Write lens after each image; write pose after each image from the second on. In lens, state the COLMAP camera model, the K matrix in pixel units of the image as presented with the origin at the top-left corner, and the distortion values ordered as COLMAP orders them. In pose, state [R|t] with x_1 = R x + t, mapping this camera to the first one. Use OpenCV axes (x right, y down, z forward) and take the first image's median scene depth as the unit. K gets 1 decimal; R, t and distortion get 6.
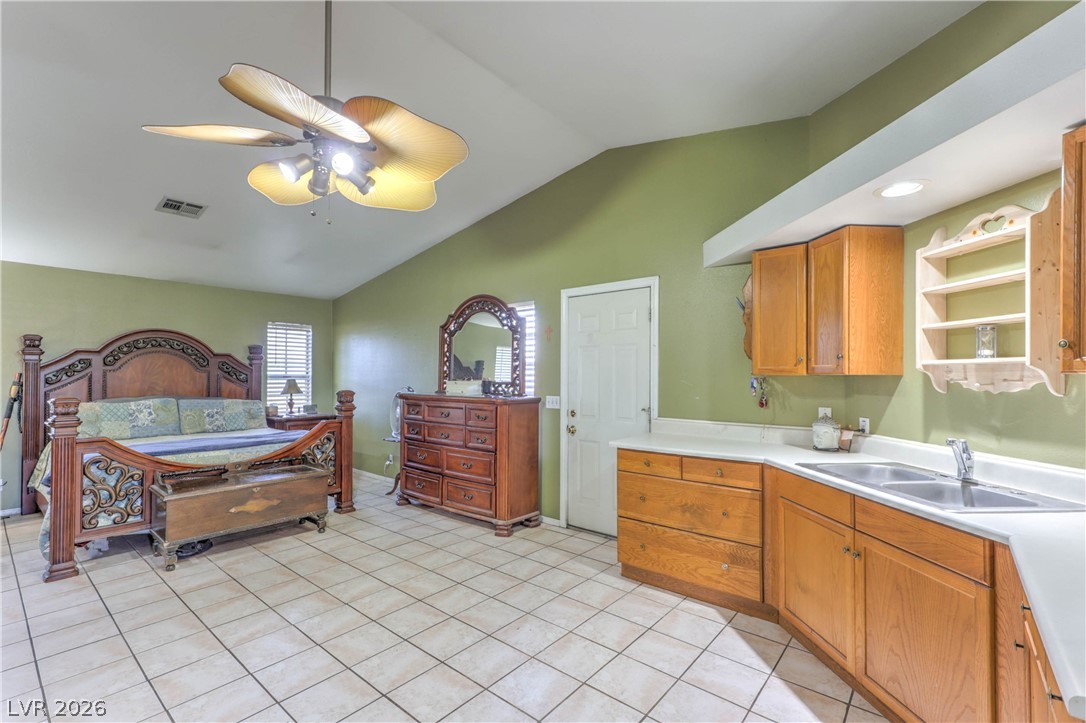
lens RADIAL K [[478.0, 0, 543.0], [0, 478.0, 361.5], [0, 0, 1]] dist [0.004908, 0.000320]
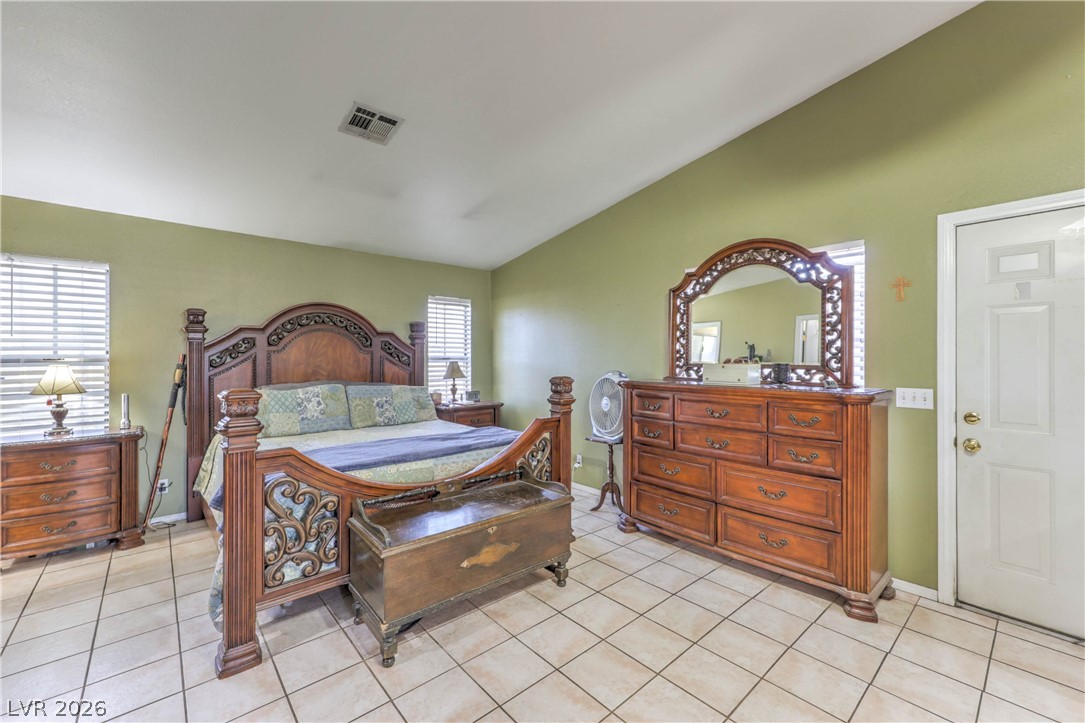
lens RADIAL K [[444.6, 0, 536.9], [0, 444.6, 347.3], [0, 0, 1]] dist [0.000915, -0.000026]
pose [[0.987146, -0.005682, -0.159719, -0.345118], [0.006575, 0.999966, 0.005060, 0.011636], [0.159685, -0.006045, 0.987150, 0.322750]]
